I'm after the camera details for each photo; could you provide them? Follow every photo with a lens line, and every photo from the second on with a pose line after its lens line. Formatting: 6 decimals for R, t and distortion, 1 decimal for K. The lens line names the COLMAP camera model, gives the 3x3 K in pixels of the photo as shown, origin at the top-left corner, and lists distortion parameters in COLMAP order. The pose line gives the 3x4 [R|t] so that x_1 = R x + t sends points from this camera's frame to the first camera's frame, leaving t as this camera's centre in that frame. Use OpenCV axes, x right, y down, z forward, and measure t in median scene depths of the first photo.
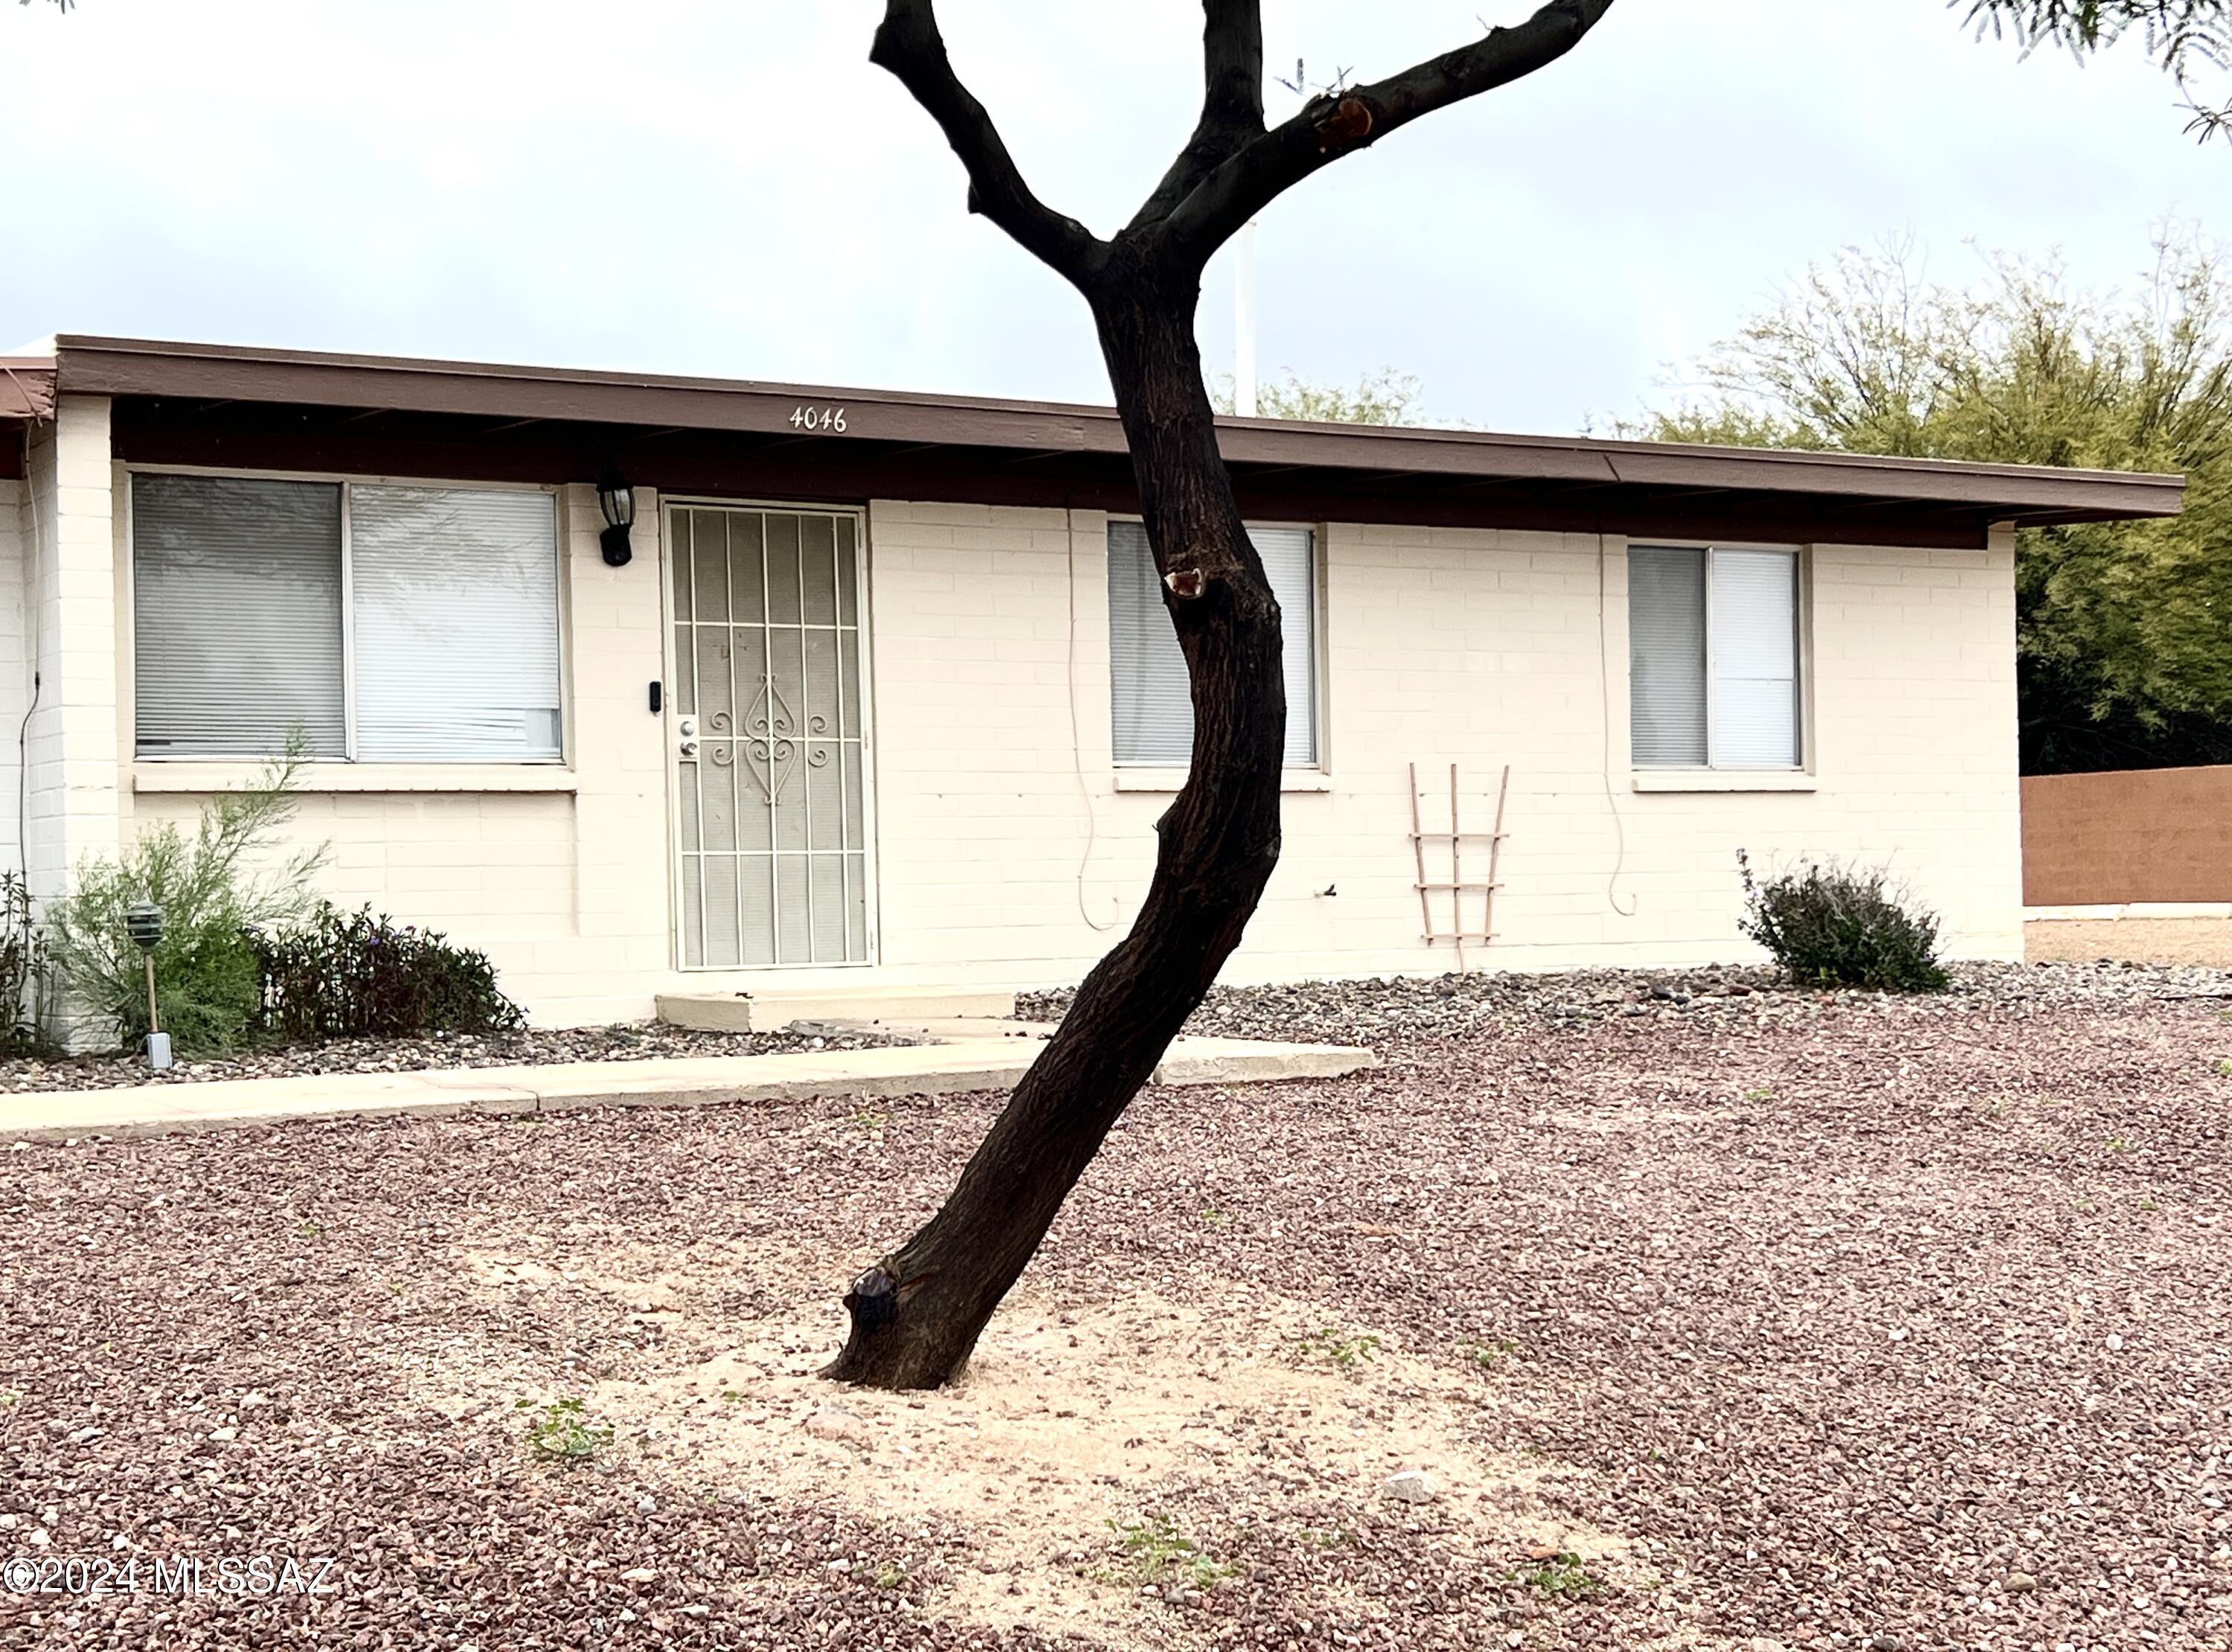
lens RADIAL K [[3366.0, 0, 1116.6], [0, 3366.0, 948.9], [0, 0, 1]] dist [0.164968, 0.001241]
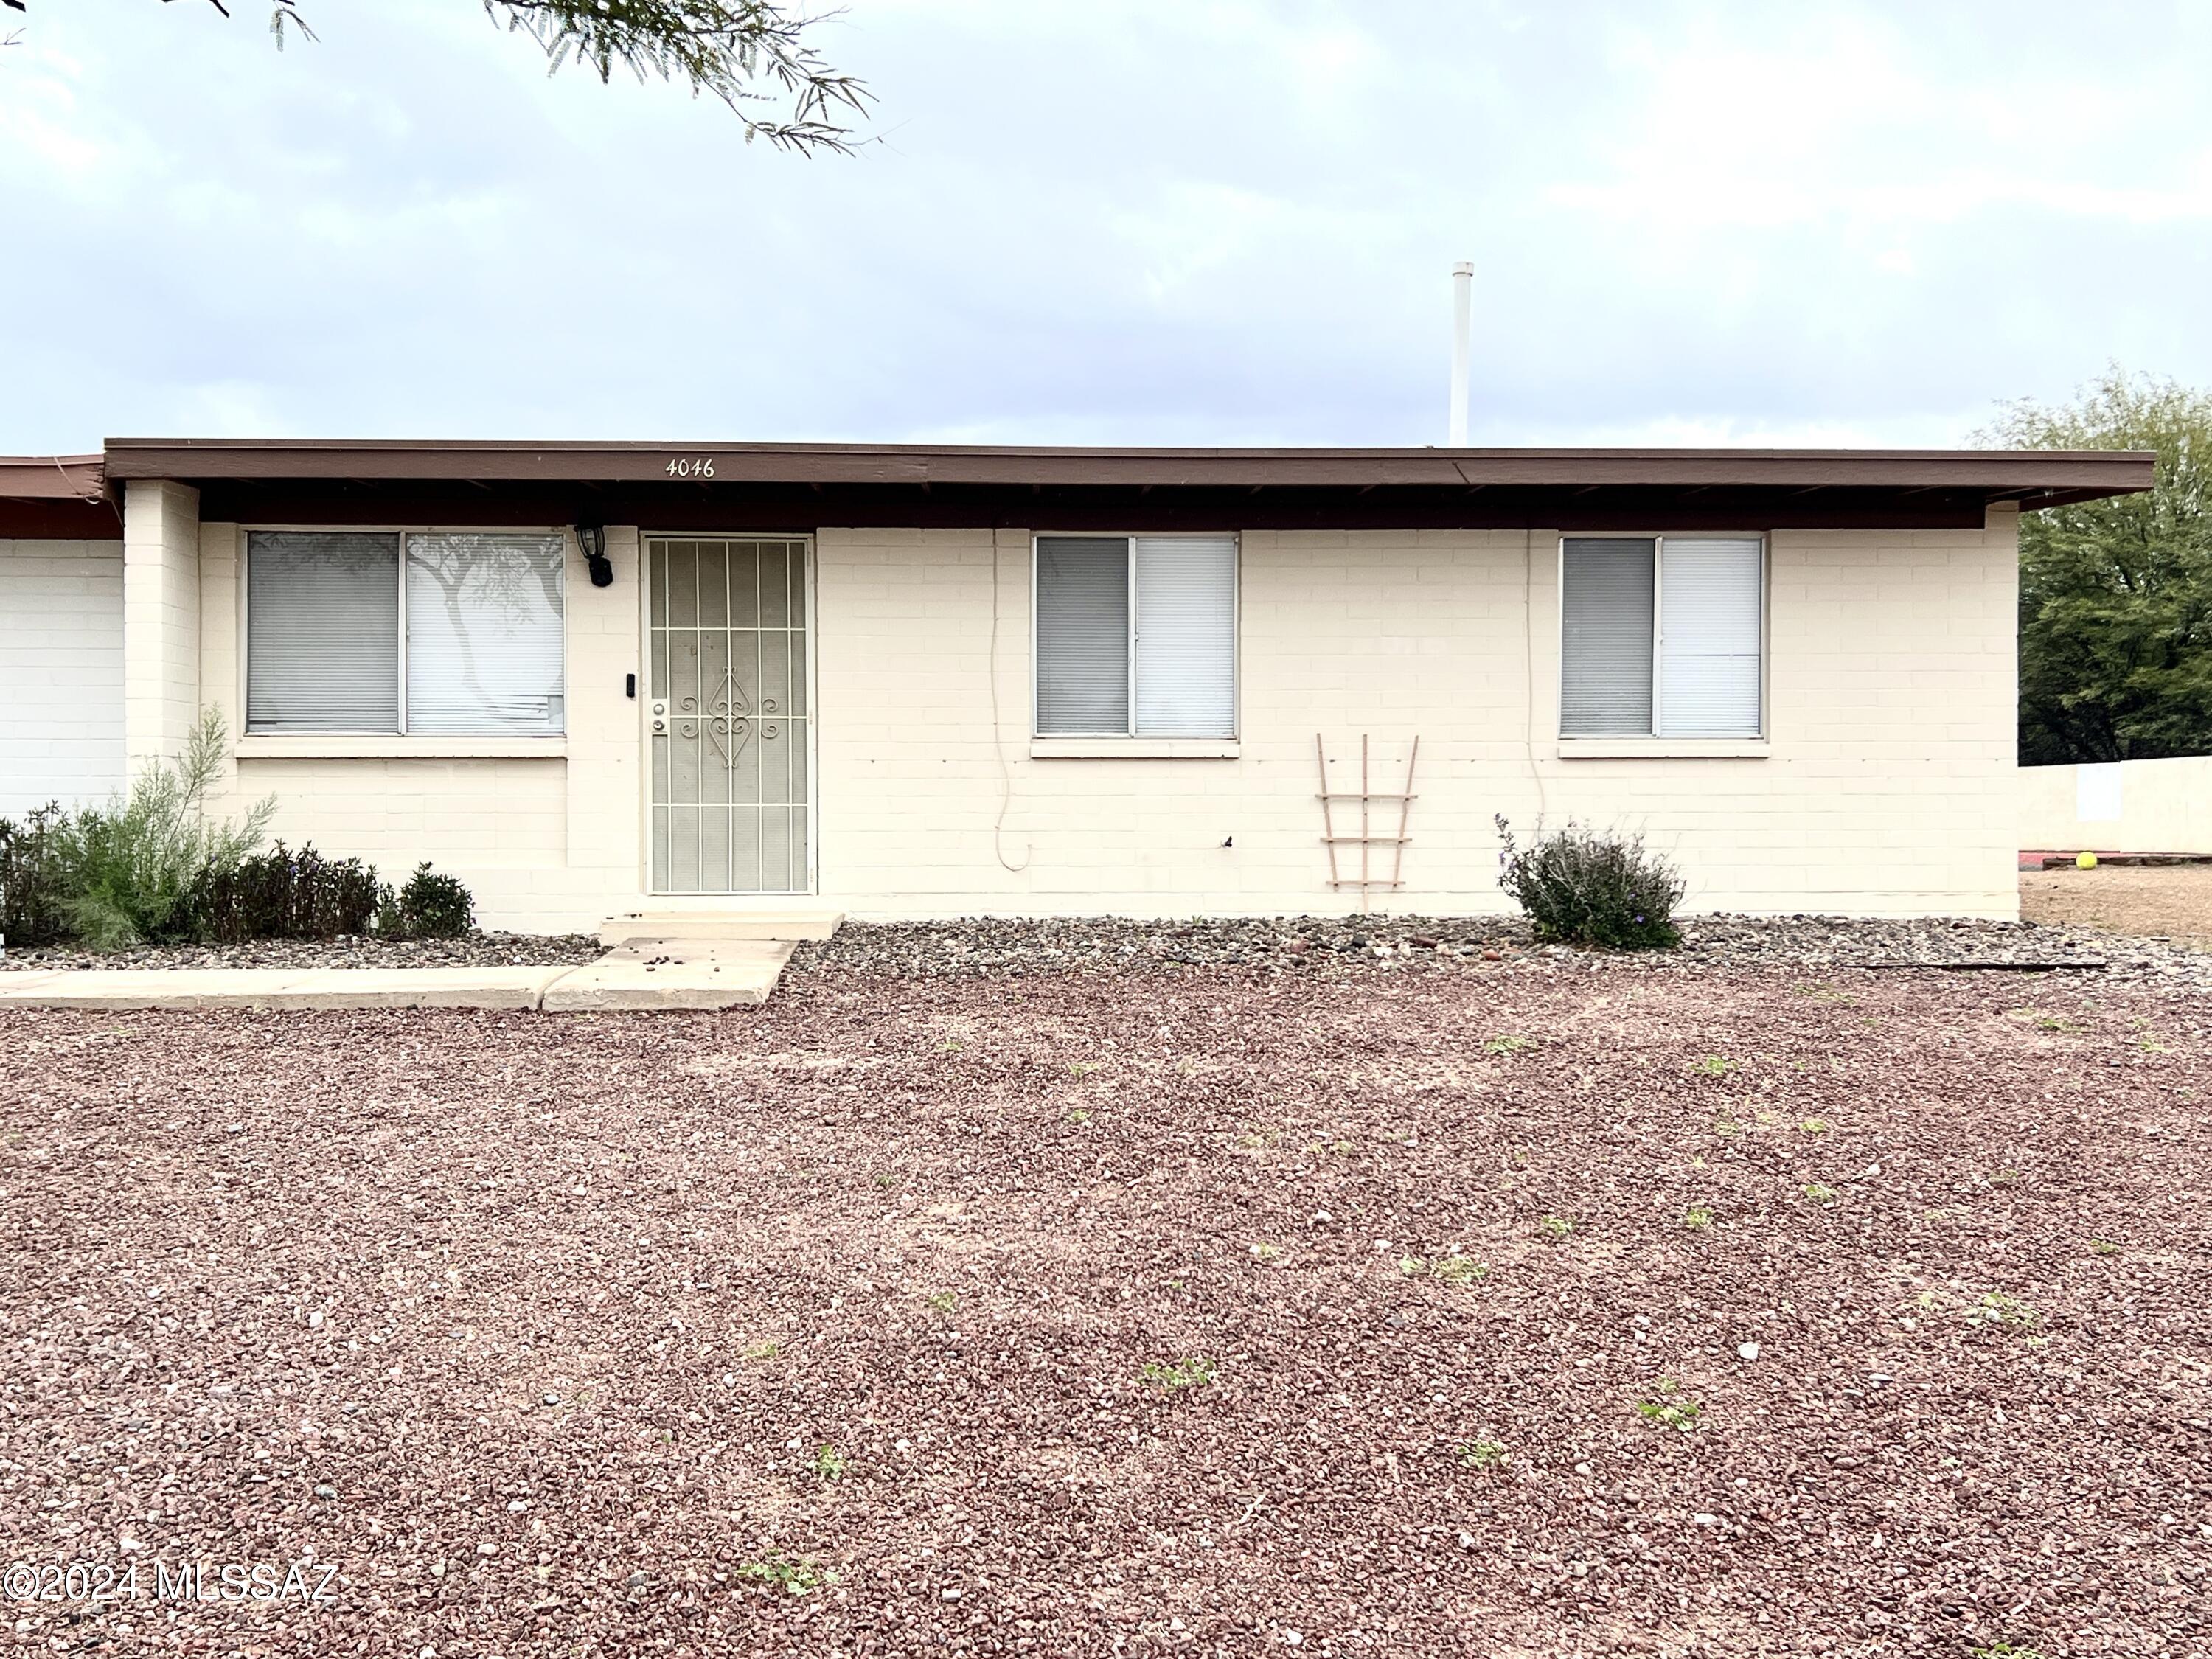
lens RADIAL K [[2441.1, 0, 1106.0], [0, 2441.1, 829.5], [0, 0, 1]] dist [0.118283, 0.000402]
pose [[0.883477, 0.018029, -0.468128, 0.452506], [-0.021757, 0.999760, -0.002557, -0.019551], [0.467969, 0.012444, 0.883657, 0.236918]]
